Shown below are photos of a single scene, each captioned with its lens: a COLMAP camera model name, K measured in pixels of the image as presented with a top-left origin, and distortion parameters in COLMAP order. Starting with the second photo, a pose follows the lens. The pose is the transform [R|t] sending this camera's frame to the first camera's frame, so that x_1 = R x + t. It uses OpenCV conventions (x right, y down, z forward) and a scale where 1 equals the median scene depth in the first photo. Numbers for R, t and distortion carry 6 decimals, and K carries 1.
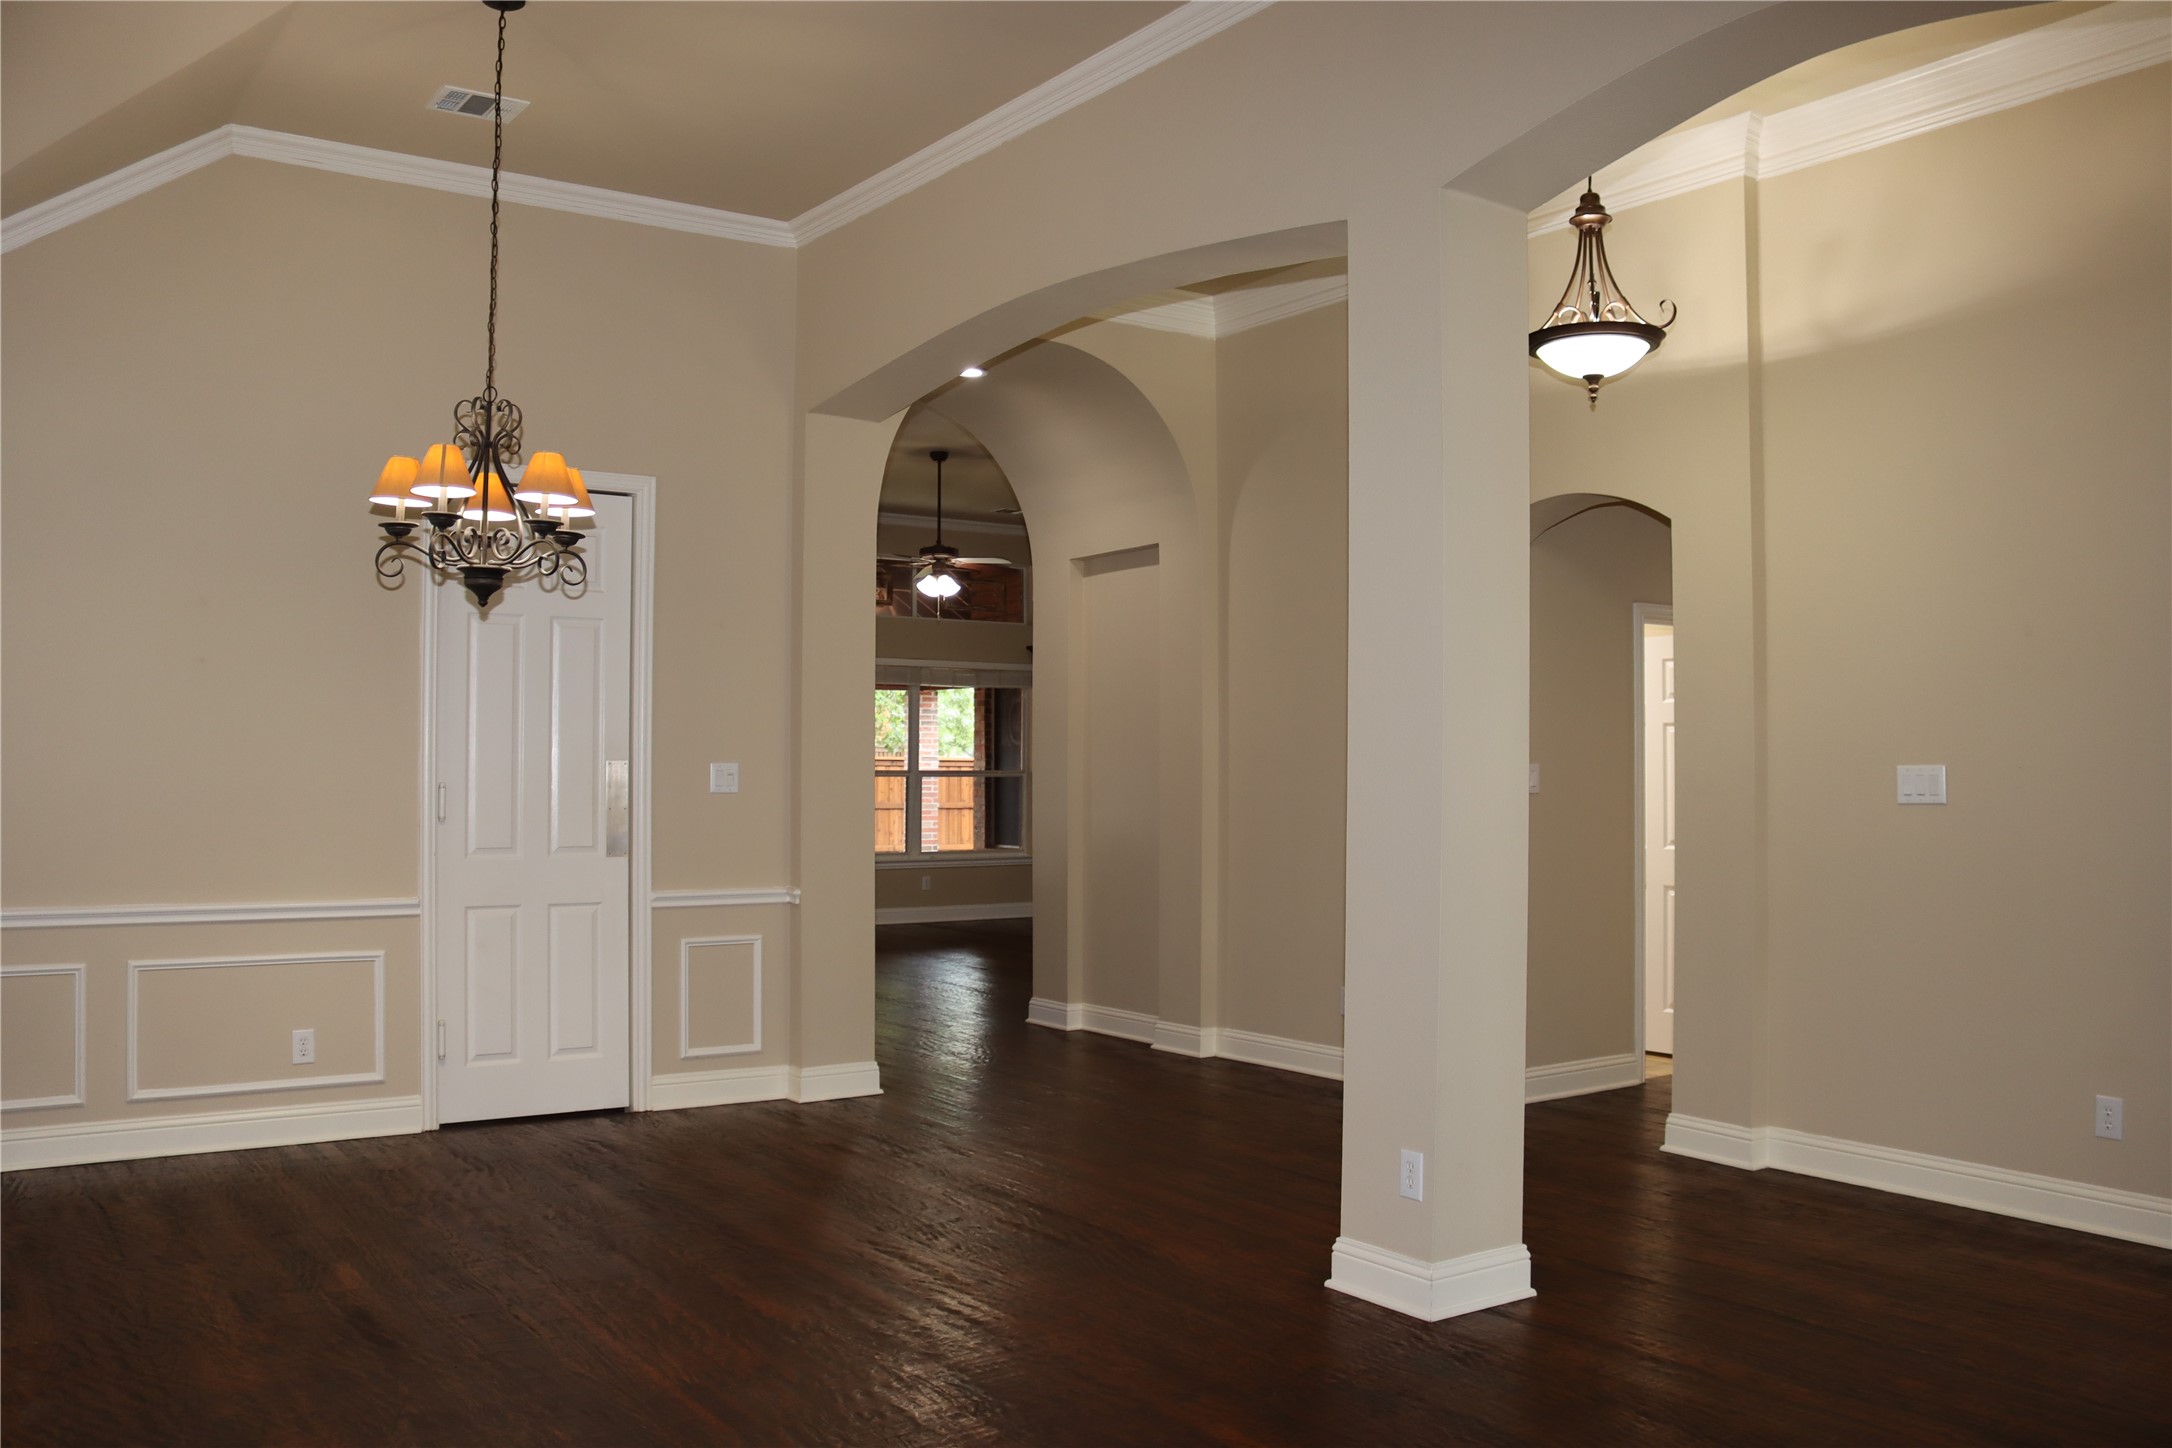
lens RADIAL K [[1806.4, 0, 1076.7], [0, 1806.4, 731.4], [0, 0, 1]] dist [-0.152316, 0.127326]
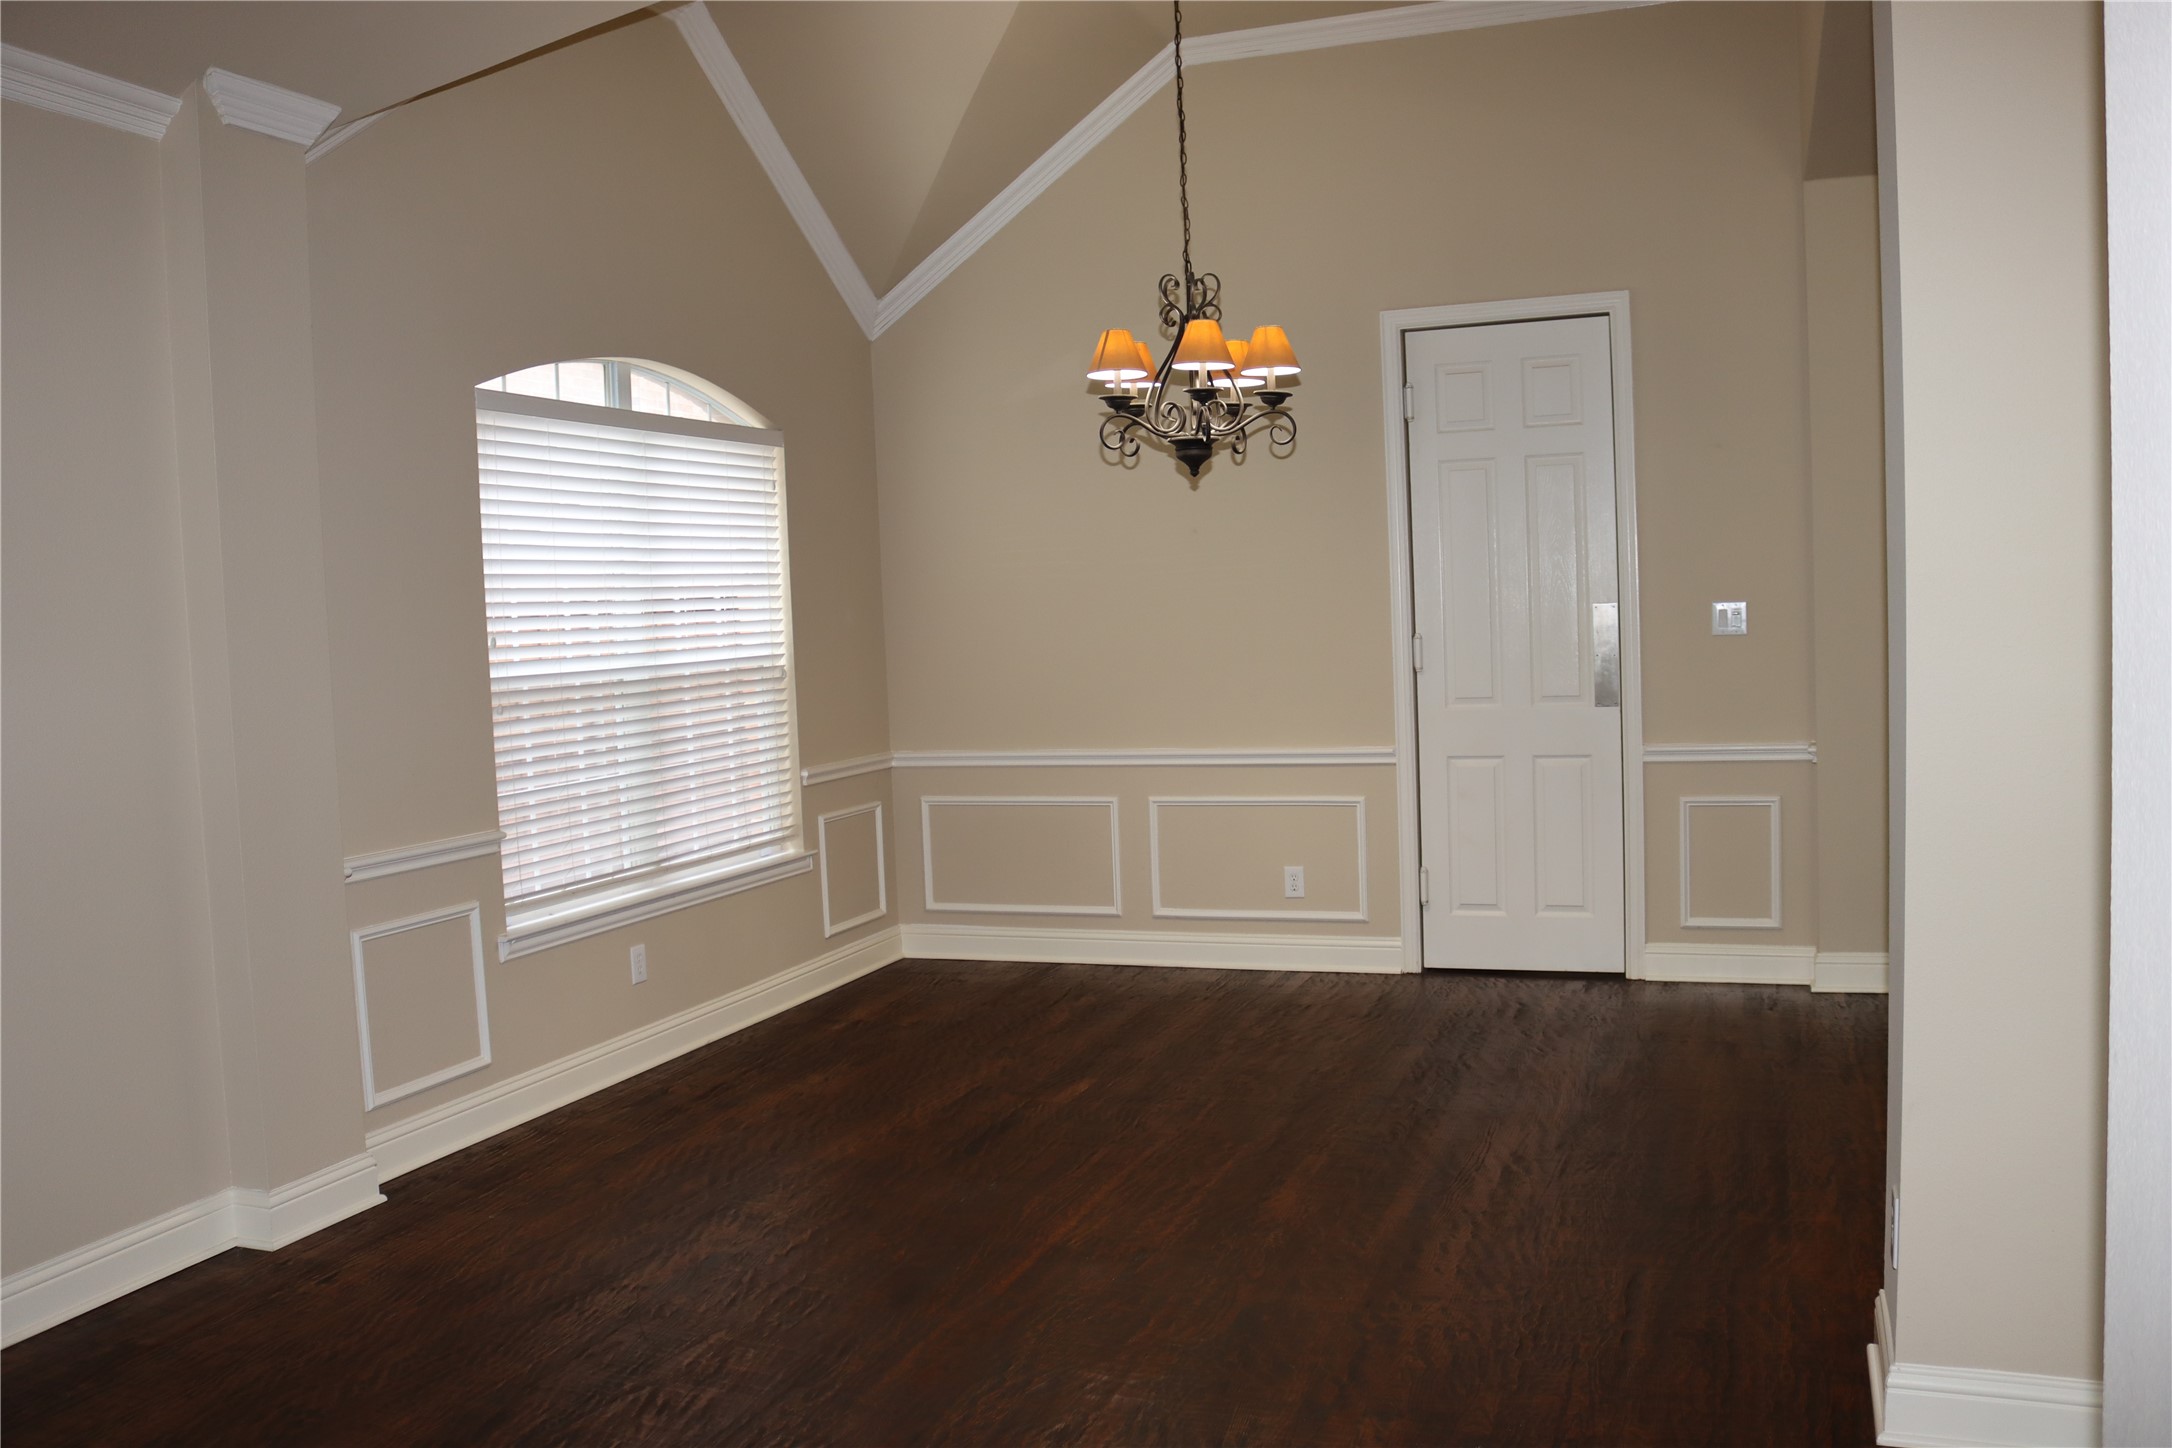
lens RADIAL K [[1785.1, 0, 1088.3], [0, 1785.1, 666.7], [0, 0, 1]] dist [-0.154532, 0.111045]
pose [[0.577701, -0.001208, -0.816248, 0.380988], [0.056288, 0.997677, 0.038362, -0.002304], [0.814306, -0.068107, 0.576427, 0.273743]]
